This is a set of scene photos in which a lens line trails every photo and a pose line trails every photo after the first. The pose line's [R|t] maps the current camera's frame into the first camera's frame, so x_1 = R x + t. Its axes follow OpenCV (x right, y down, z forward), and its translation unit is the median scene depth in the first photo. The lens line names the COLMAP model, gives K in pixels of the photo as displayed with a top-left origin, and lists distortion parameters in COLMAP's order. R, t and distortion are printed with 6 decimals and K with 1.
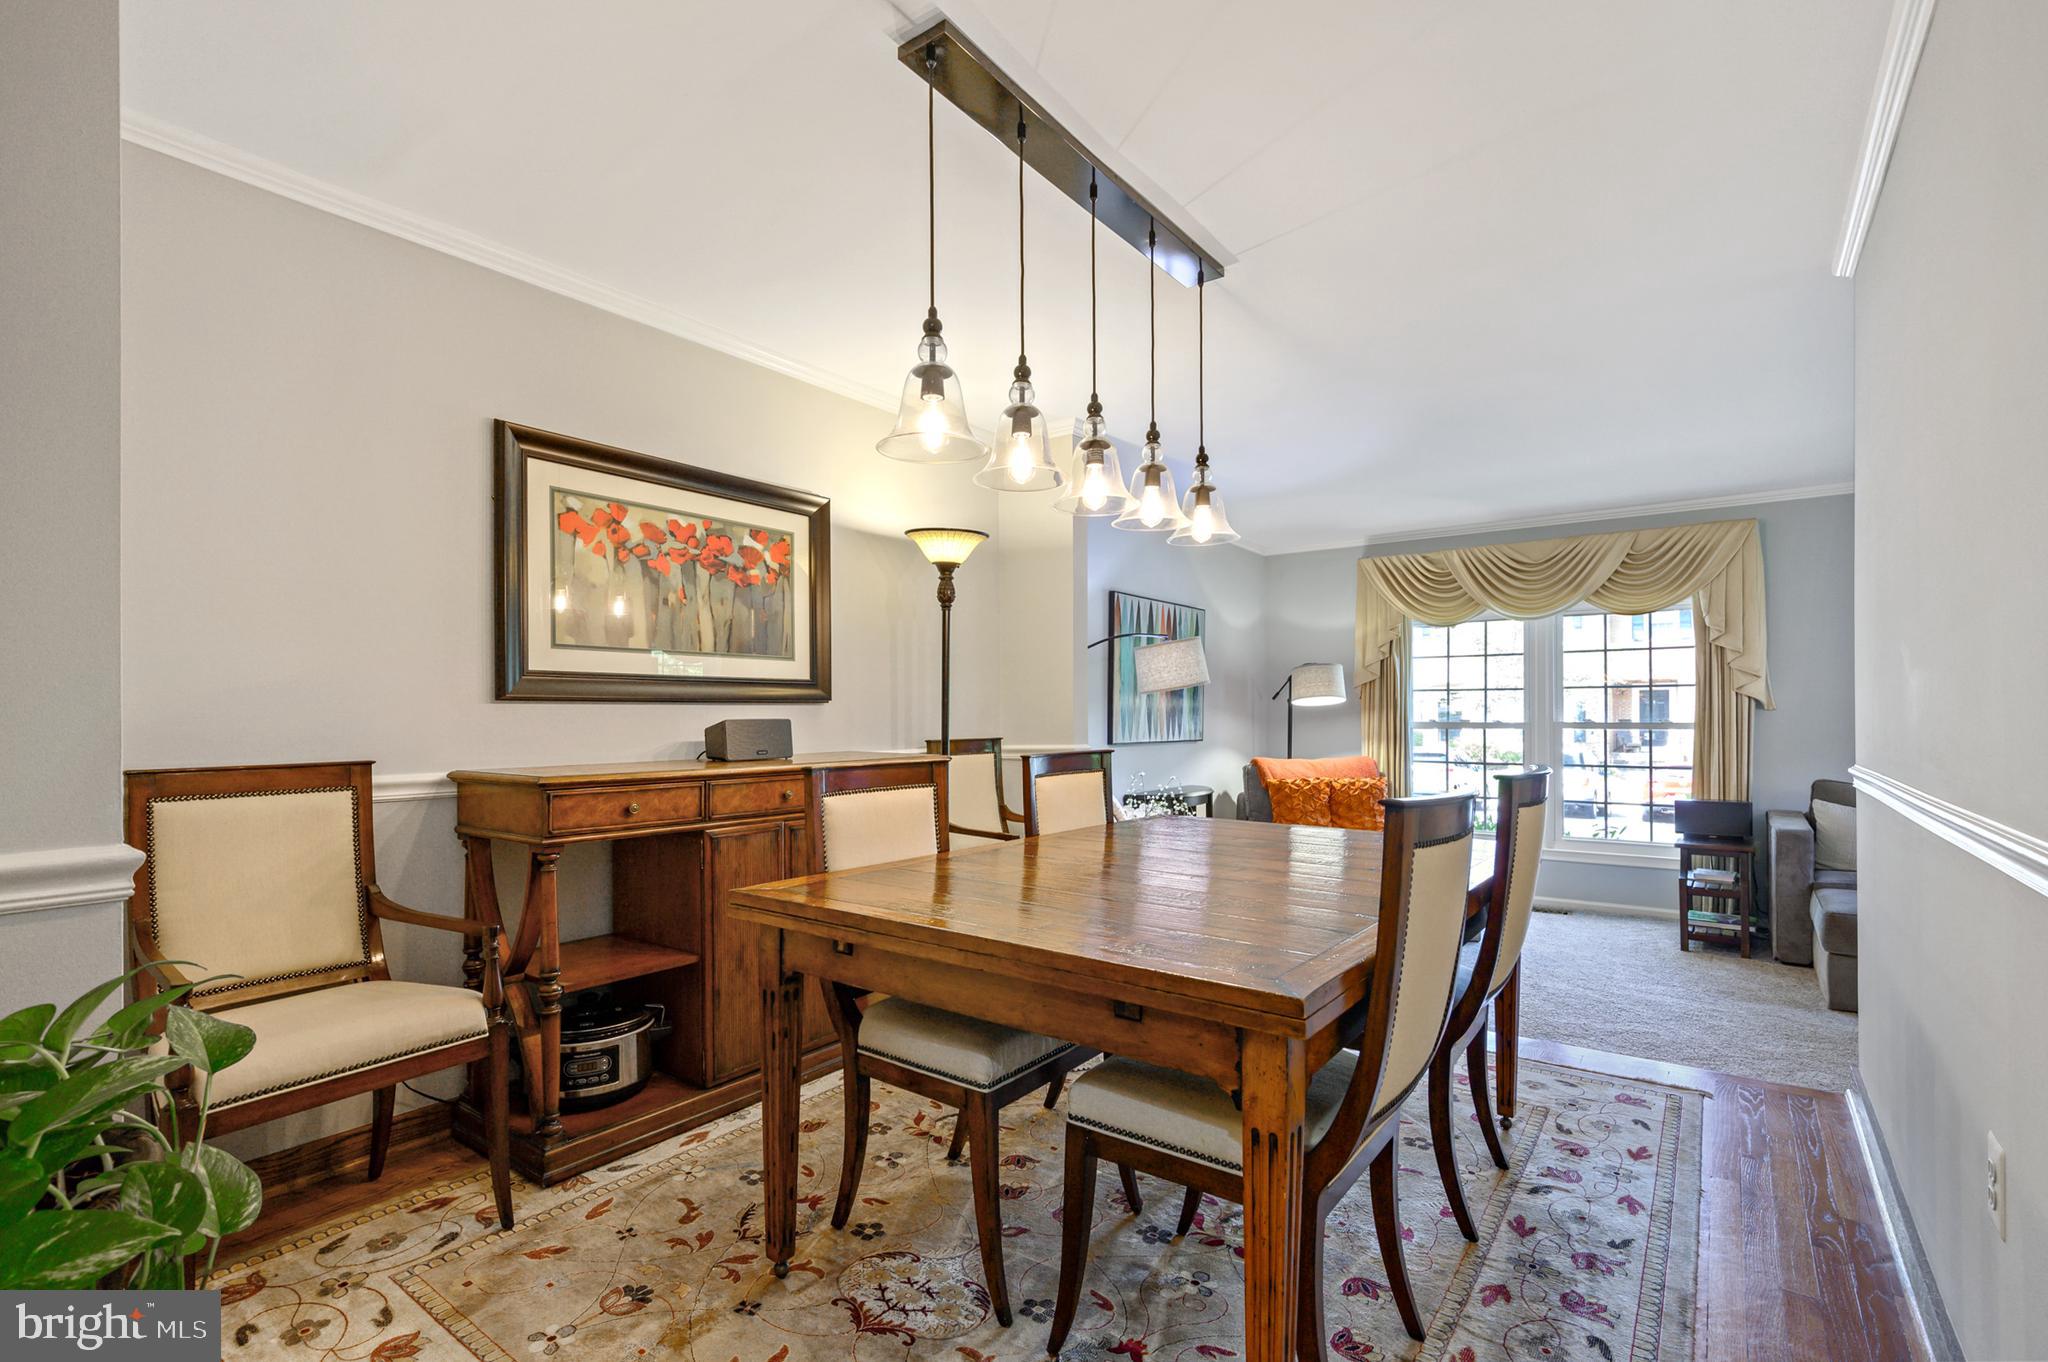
lens RADIAL K [[931.8, 0, 1022.3], [0, 931.8, 725.8], [0, 0, 1]] dist [0.002358, -0.000183]
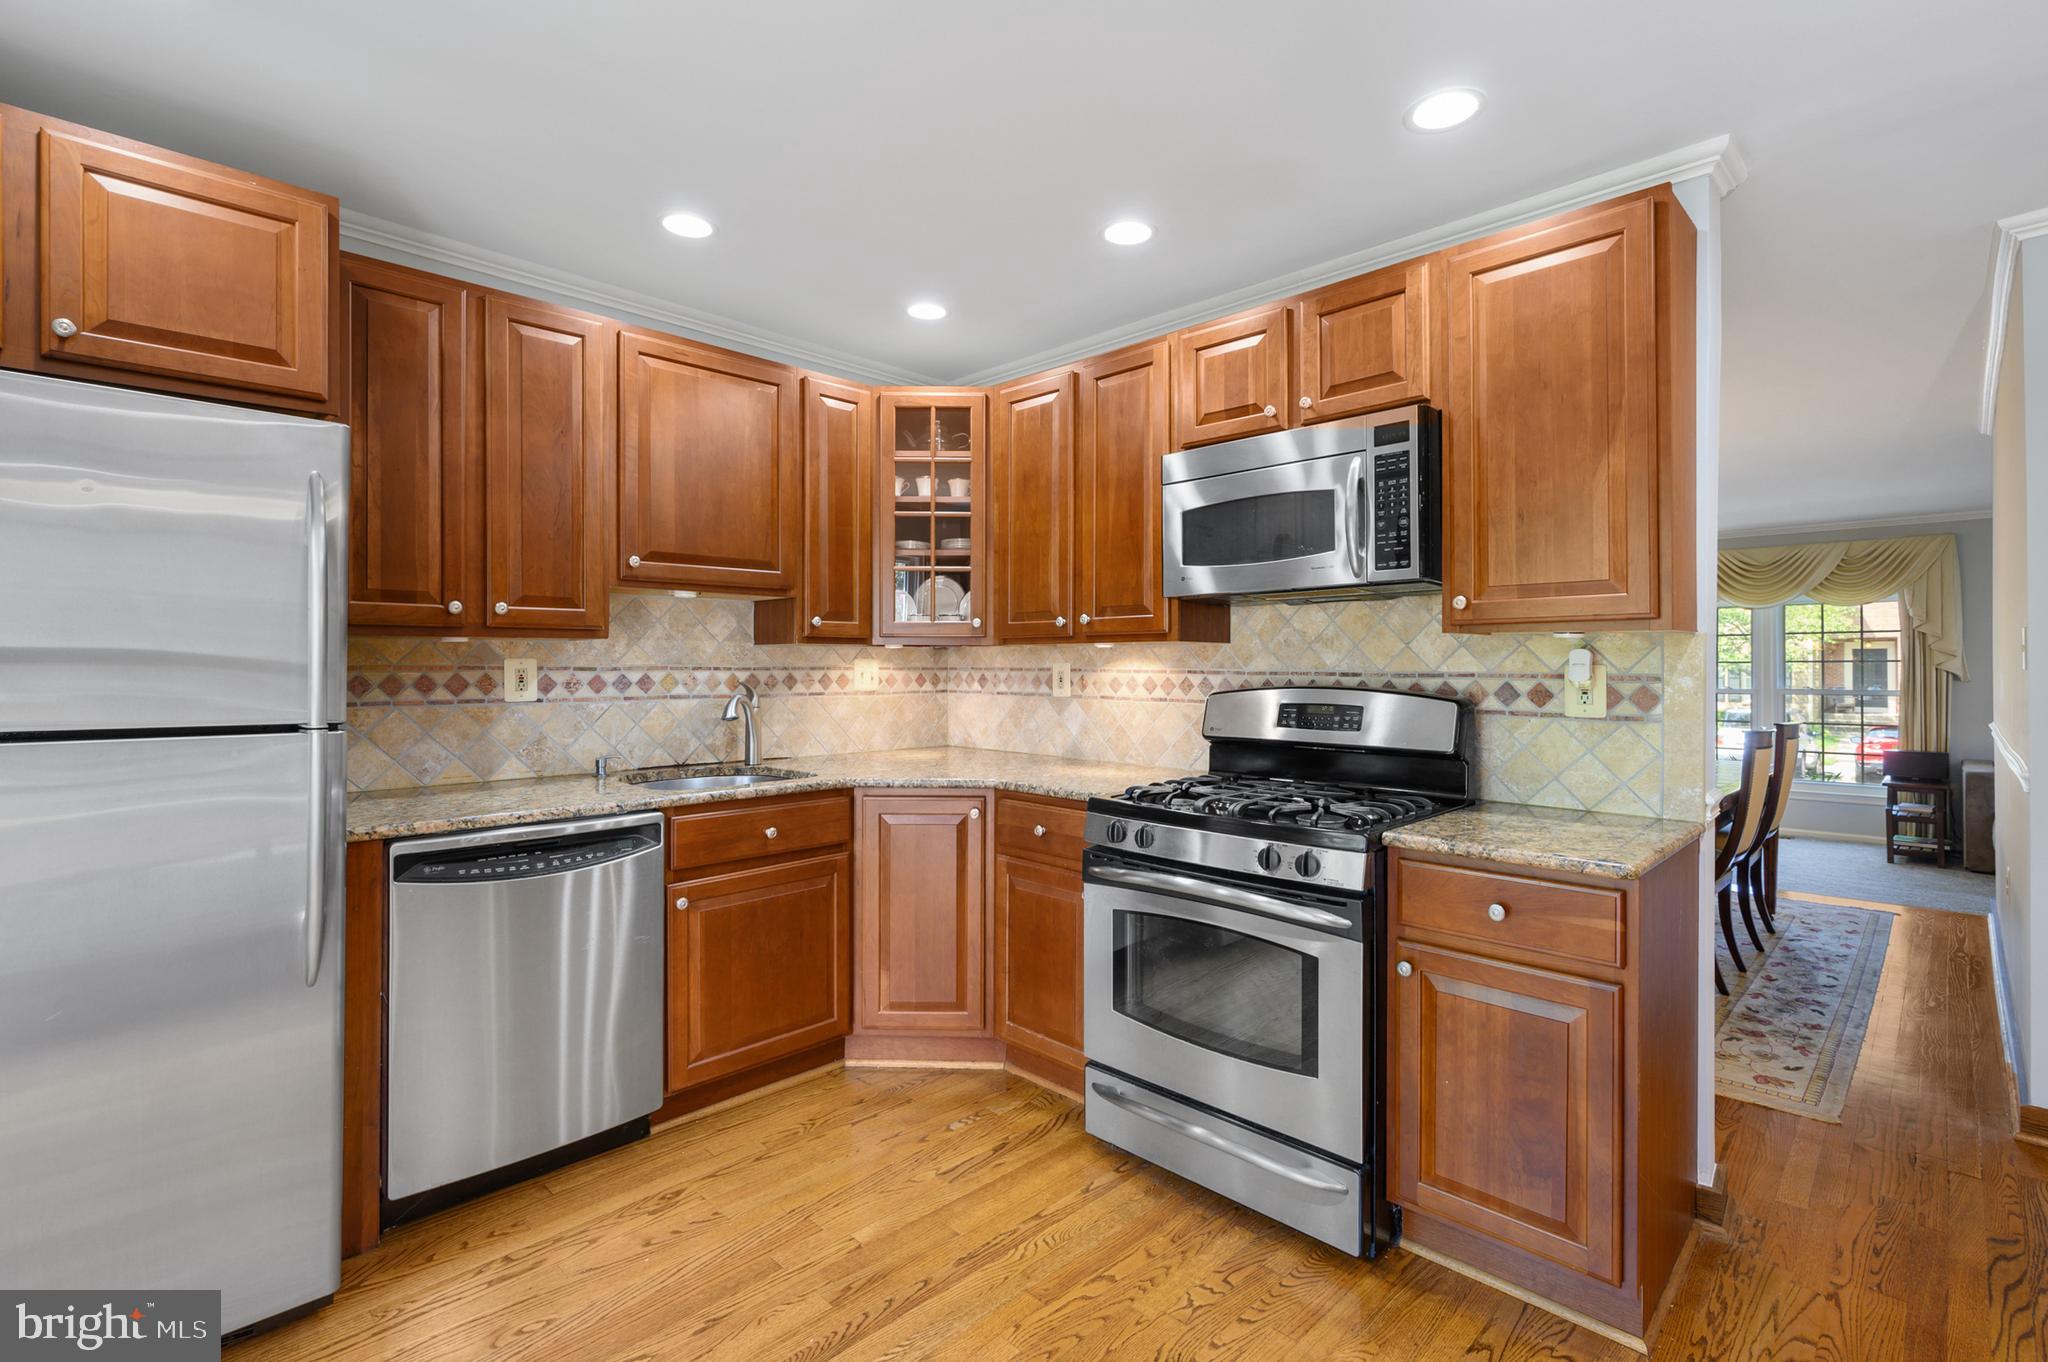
lens RADIAL K [[931.8, 0, 1019.8], [0, 931.8, 669.4], [0, 0, 1]] dist [0.002358, -0.000183]
pose [[0.989884, 0.005205, -0.141785, -0.311491], [-0.006356, 0.999950, -0.007668, -0.015878], [0.141738, 0.008492, 0.989868, -0.465746]]
